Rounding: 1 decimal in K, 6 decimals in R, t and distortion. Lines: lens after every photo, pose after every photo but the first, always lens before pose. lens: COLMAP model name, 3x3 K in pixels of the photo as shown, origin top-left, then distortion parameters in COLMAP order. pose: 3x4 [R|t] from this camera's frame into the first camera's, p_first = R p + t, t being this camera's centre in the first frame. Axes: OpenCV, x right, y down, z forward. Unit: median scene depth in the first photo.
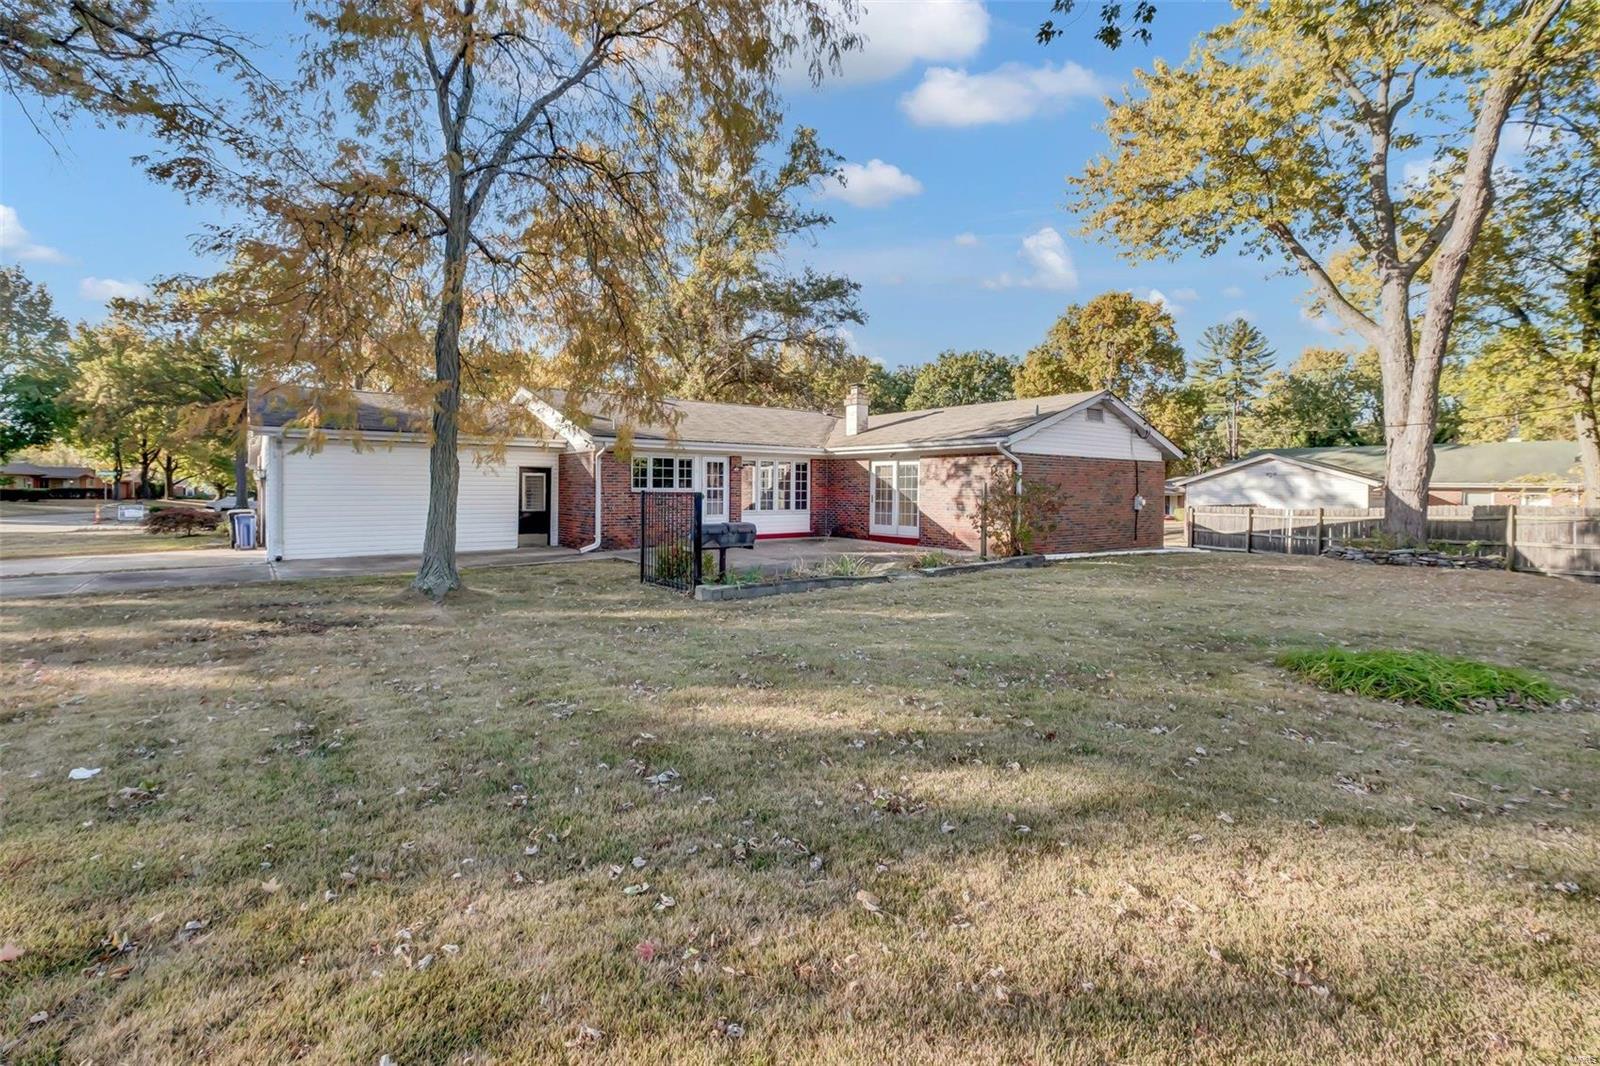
lens RADIAL K [[705.9, 0, 814.0], [0, 705.9, 493.3], [0, 0, 1]] dist [-0.004081, 0.000309]
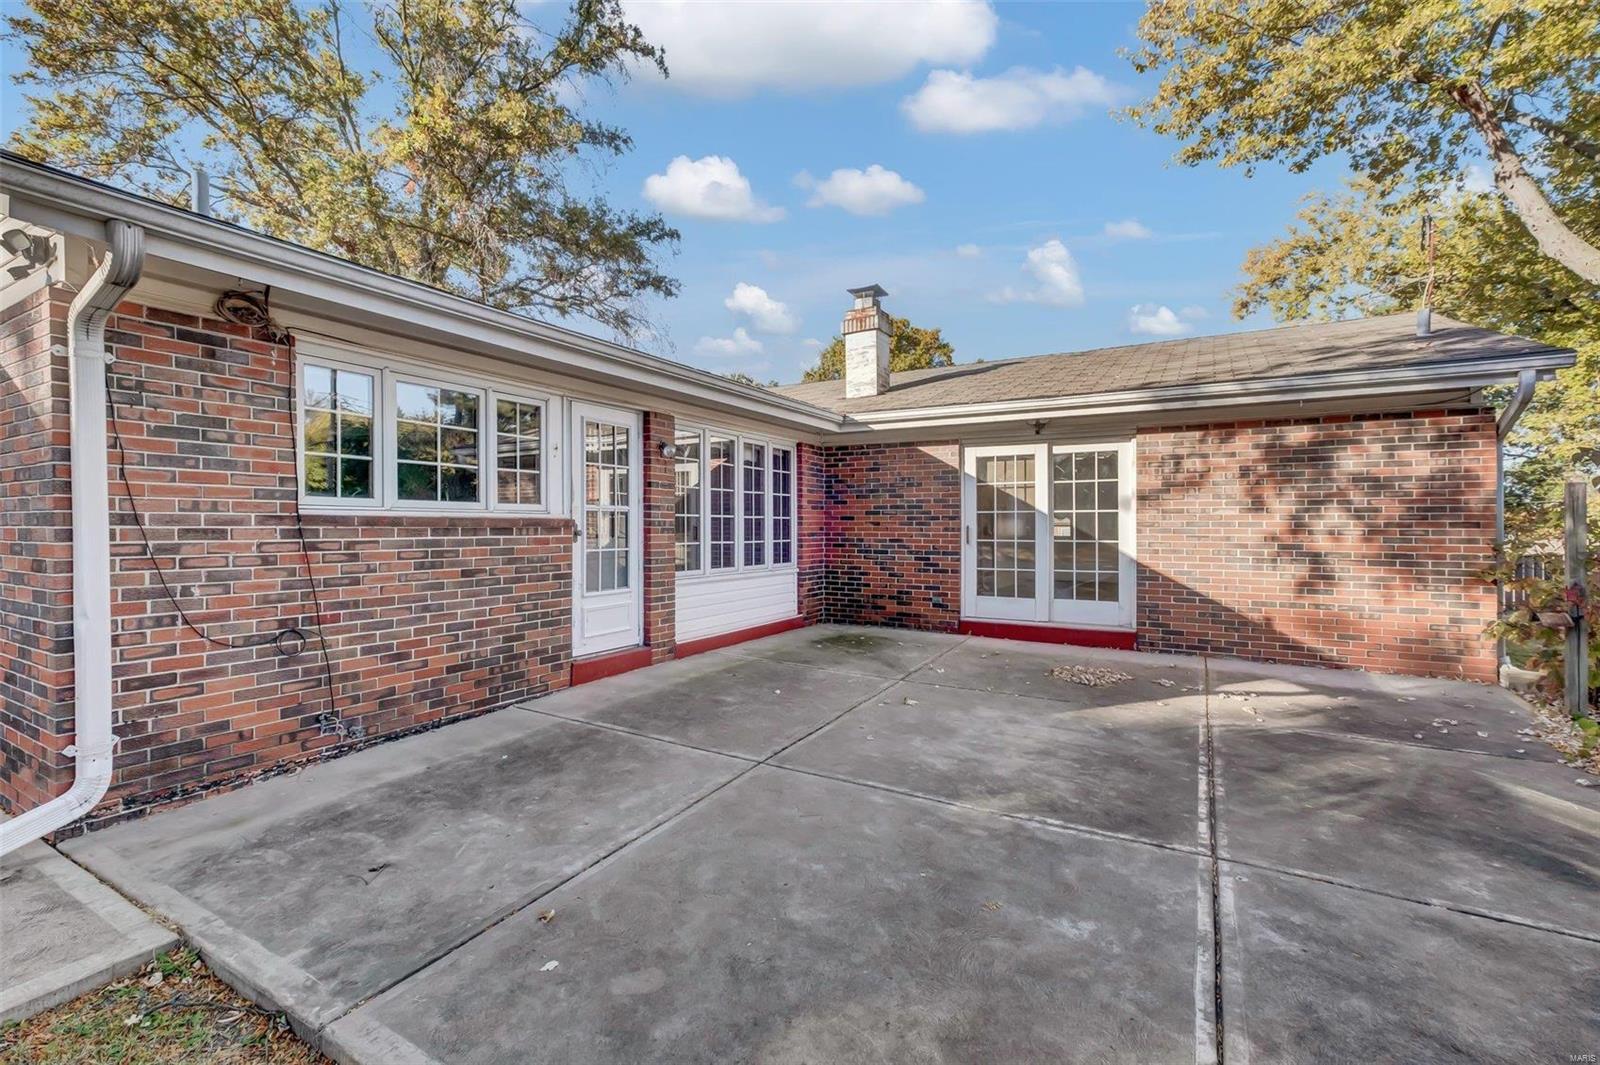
lens RADIAL K [[705.9, 0, 788.6], [0, 705.9, 531.8], [0, 0, 1]] dist [-0.004081, 0.000309]
pose [[0.937406, -0.008036, 0.348145, -0.166716], [0.006874, 0.999966, 0.004573, 0.002995], [-0.348170, -0.001894, 0.937430, 0.644012]]
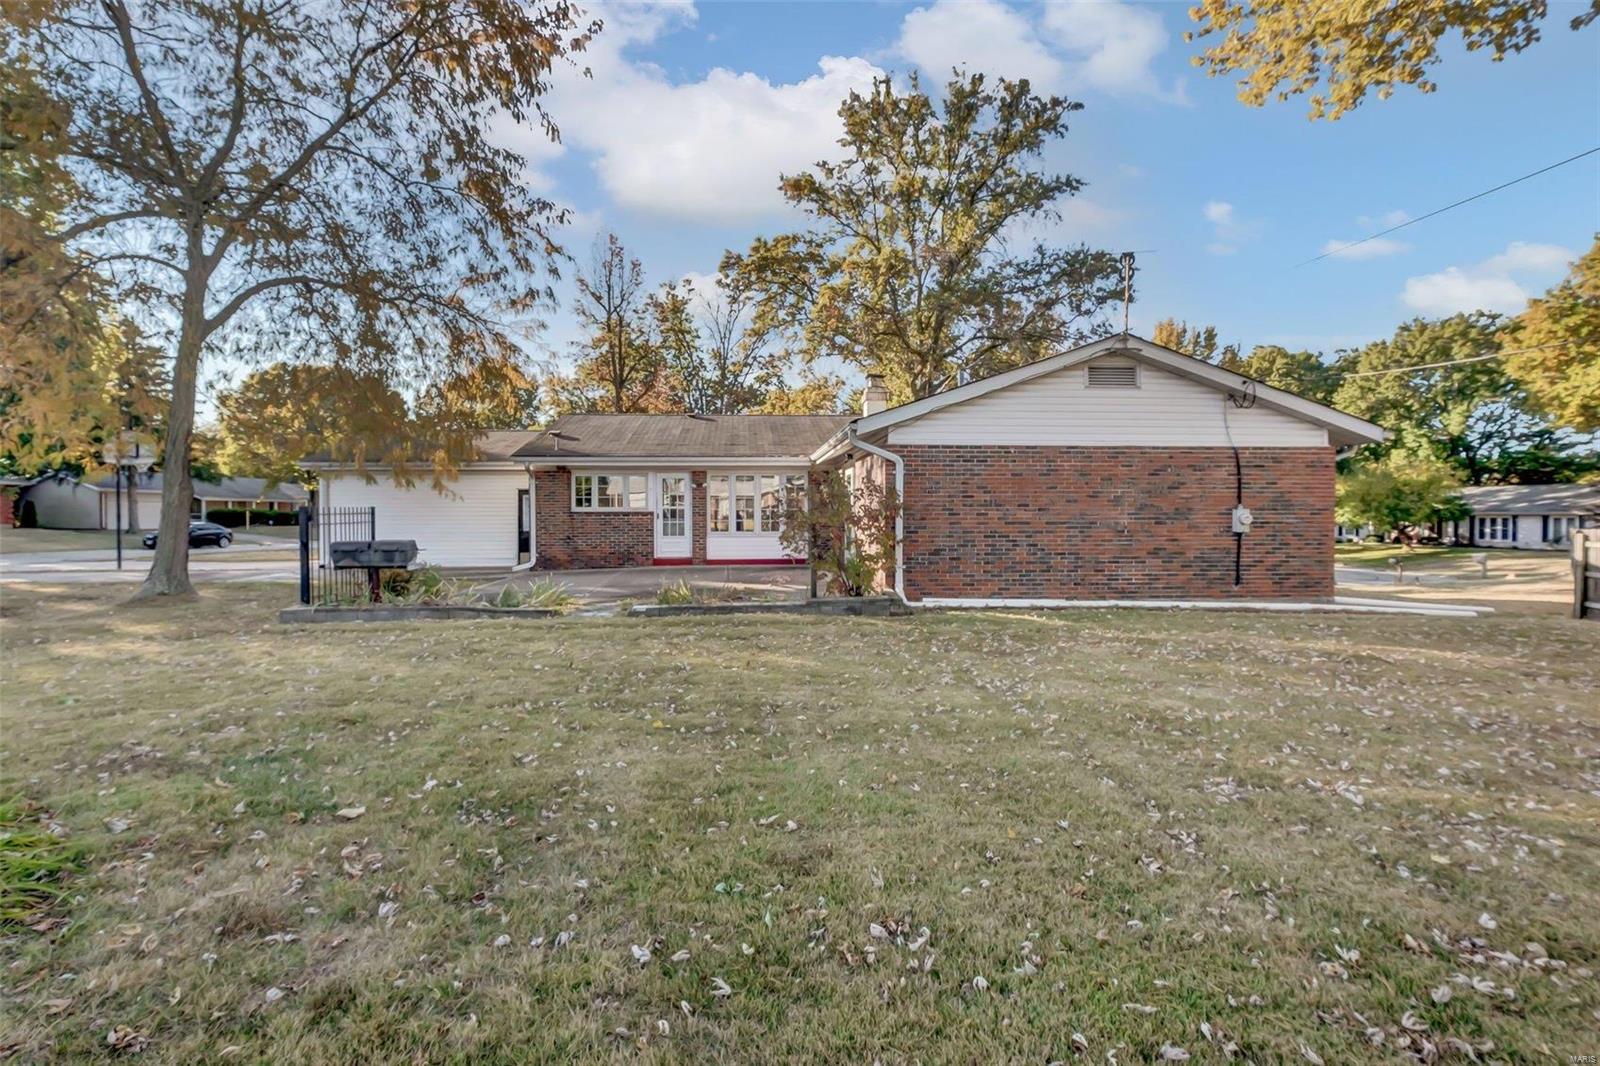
lens RADIAL K [[705.9, 0, 800.7], [0, 705.9, 530.0], [0, 0, 1]] dist [-0.004081, 0.000309]
pose [[0.829569, 0.001541, -0.558402, 0.485592], [0.005325, 0.999929, 0.010670, 0.012895], [0.558379, -0.011825, 0.829502, 0.318043]]
